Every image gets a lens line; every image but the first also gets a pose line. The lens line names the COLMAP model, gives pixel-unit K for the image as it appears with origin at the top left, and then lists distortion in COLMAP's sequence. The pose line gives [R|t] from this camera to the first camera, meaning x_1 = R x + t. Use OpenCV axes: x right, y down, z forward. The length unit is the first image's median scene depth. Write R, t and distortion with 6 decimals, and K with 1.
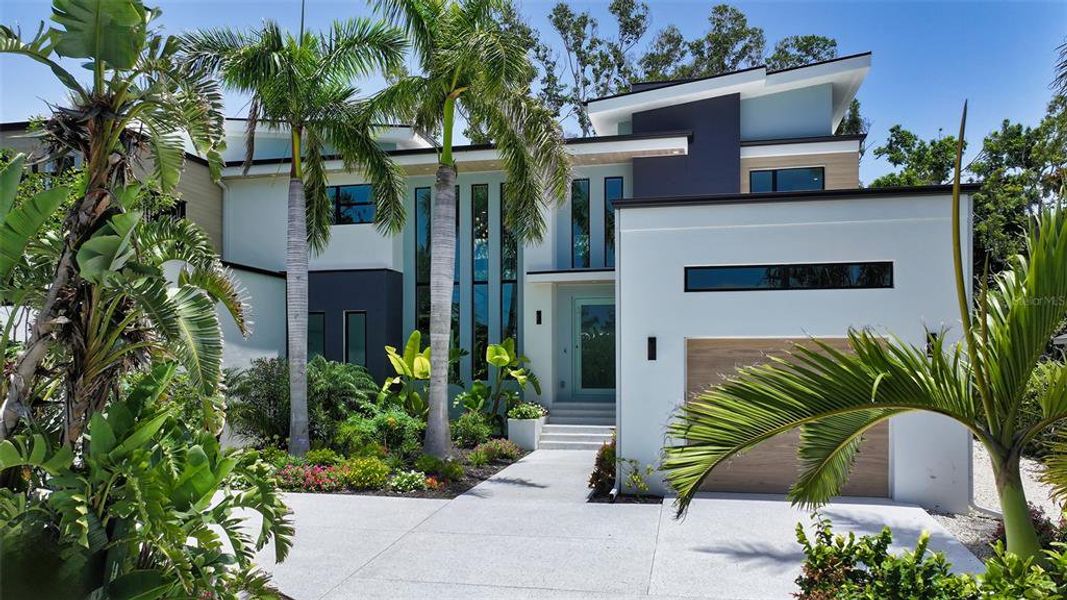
lens RADIAL K [[822.1, 0, 527.7], [0, 822.1, 276.4], [0, 0, 1]] dist [0.023233, 0.004195]
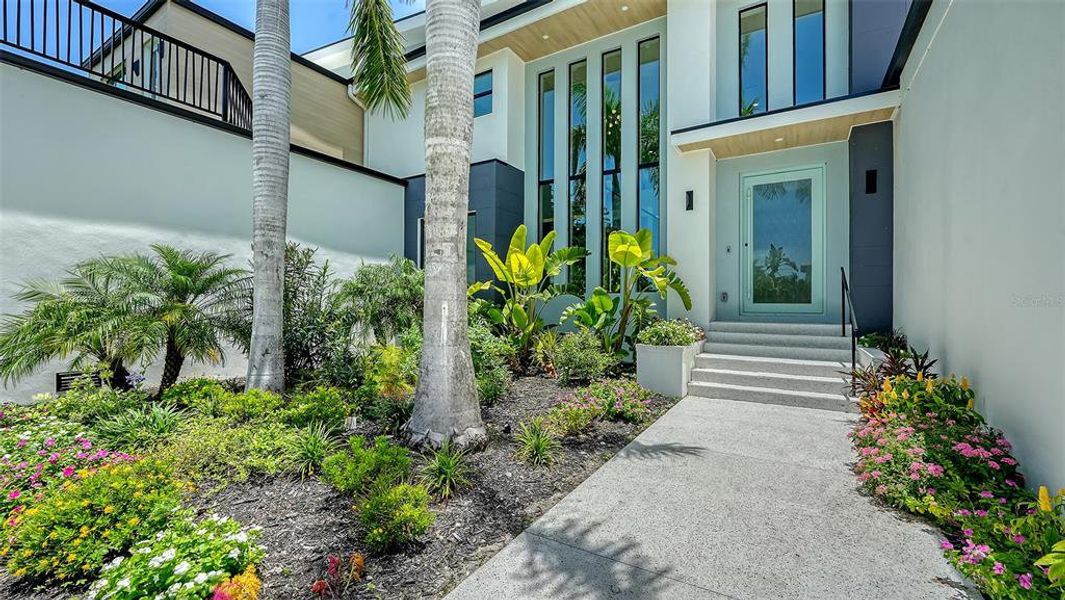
lens RADIAL K [[450.9, 0, 559.9], [0, 450.9, 277.5], [0, 0, 1]] dist [0.004543, 0.000074]
pose [[0.965404, 0.002301, -0.260750, 0.008809], [0.007764, 0.999264, 0.037564, 0.115922], [0.260645, -0.038289, 0.964675, 0.693731]]
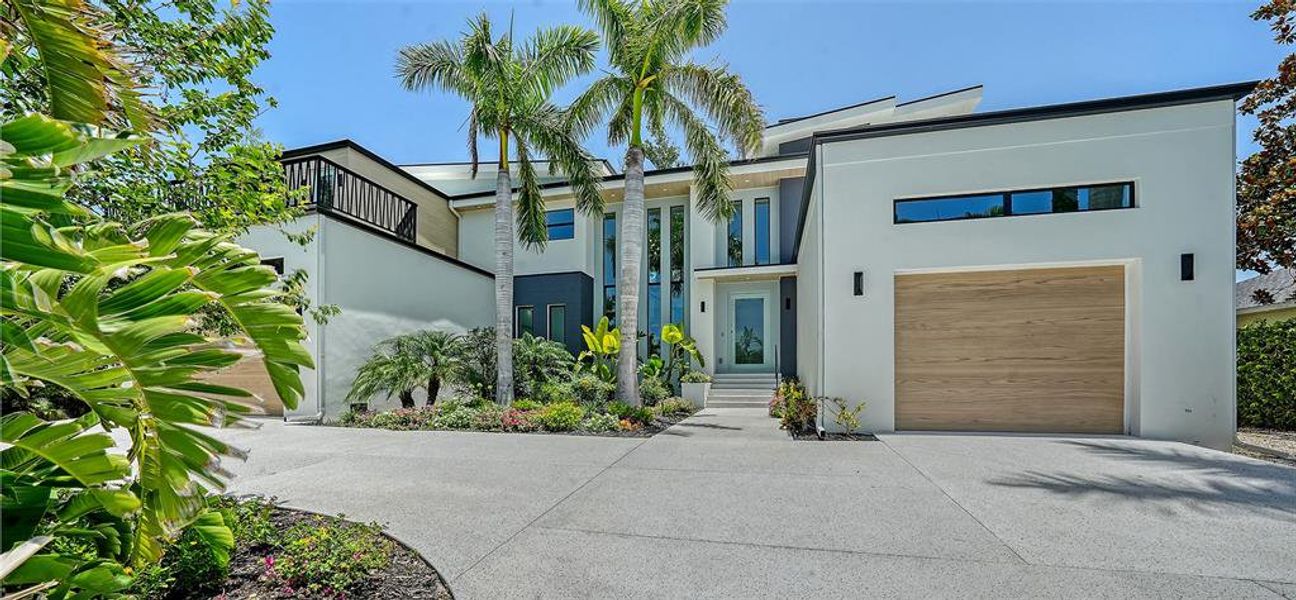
lens RADIAL K [[471.1, 0, 666.1], [0, 471.1, 352.6], [0, 0, 1]] dist [0.003363, 0.000634]
pose [[0.999928, 0.008173, 0.008828, -0.055701], [-0.008508, 0.999219, 0.038595, 0.107305], [-0.008506, -0.038667, 0.999216, 0.322830]]
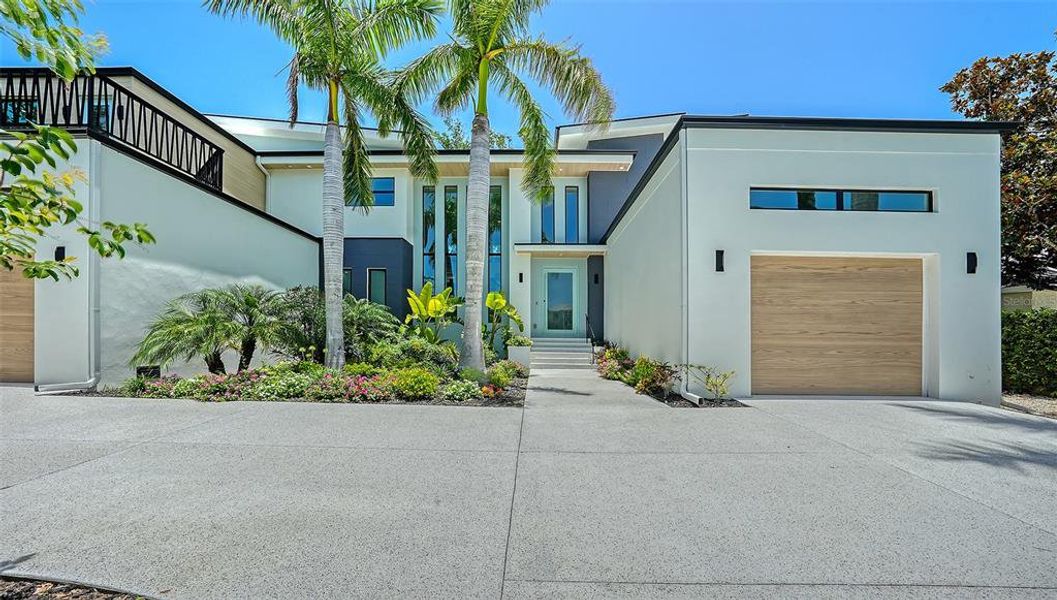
lens RADIAL K [[375.8, 0, 534.2], [0, 375.8, 324.2], [0, 0, 1]] dist [-0.001256, 0.001458]
pose [[0.966907, 0.033560, 0.252914, -0.141653], [-0.046836, 0.997813, 0.046654, 0.113492], [-0.250795, -0.056955, 0.966363, 0.429261]]
